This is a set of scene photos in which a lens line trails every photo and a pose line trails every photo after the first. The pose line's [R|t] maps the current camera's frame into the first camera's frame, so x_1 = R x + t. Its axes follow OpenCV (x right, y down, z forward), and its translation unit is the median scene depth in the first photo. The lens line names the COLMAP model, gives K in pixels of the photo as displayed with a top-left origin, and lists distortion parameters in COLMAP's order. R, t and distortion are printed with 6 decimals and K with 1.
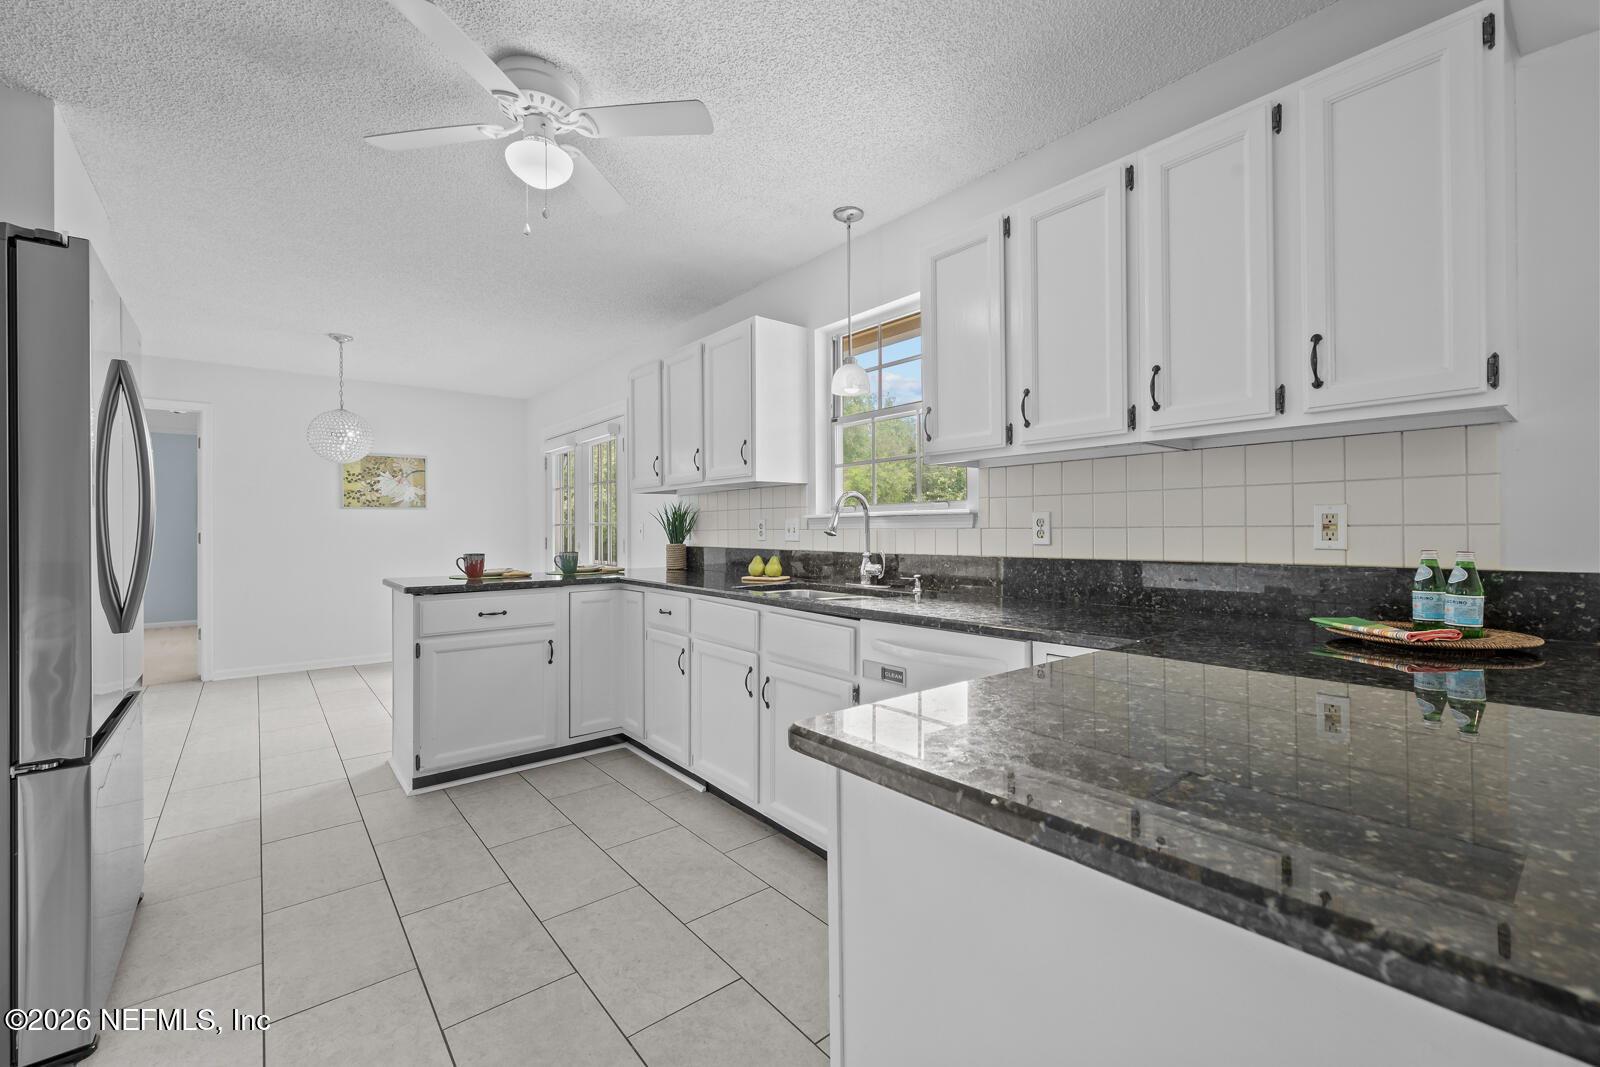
lens RADIAL K [[637.6, 0, 829.7], [0, 637.6, 527.4], [0, 0, 1]] dist [0.001892, -0.000037]
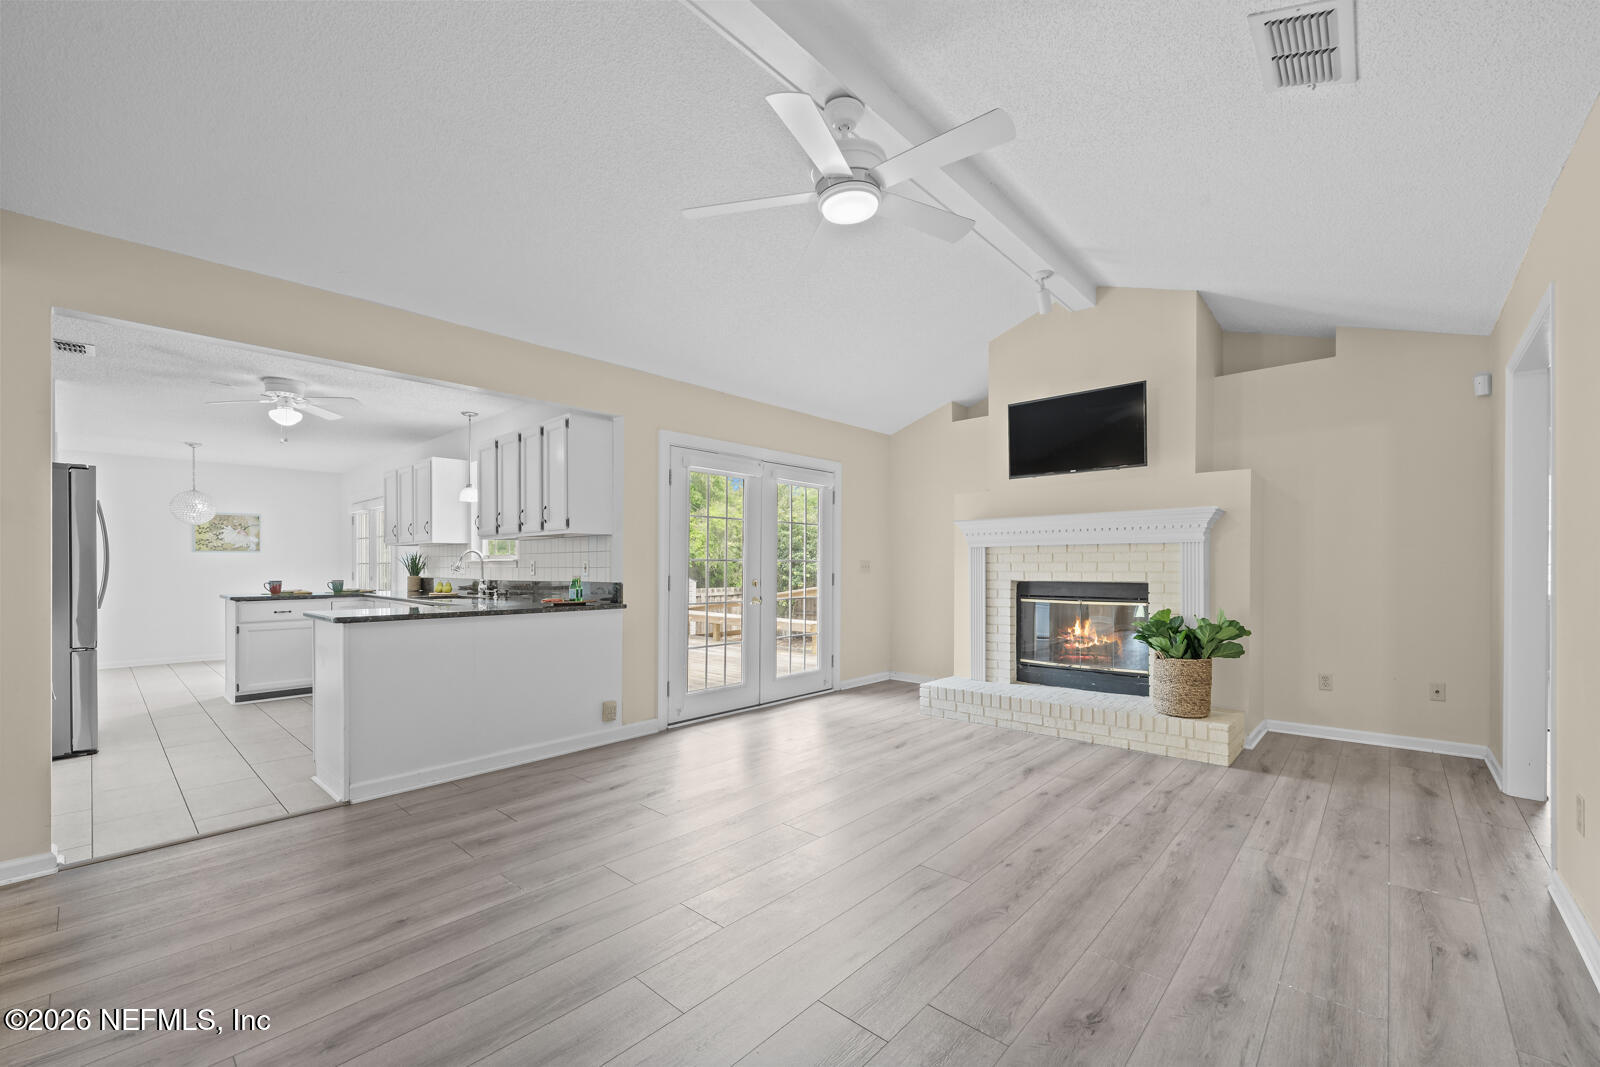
lens RADIAL K [[637.6, 0, 827.8], [0, 637.6, 567.2], [0, 0, 1]] dist [0.001892, -0.000037]
pose [[0.991670, 0.004142, 0.128734, 0.751020], [-0.004584, 0.999985, 0.003134, -0.009267], [-0.128719, -0.003698, 0.991674, -0.982657]]
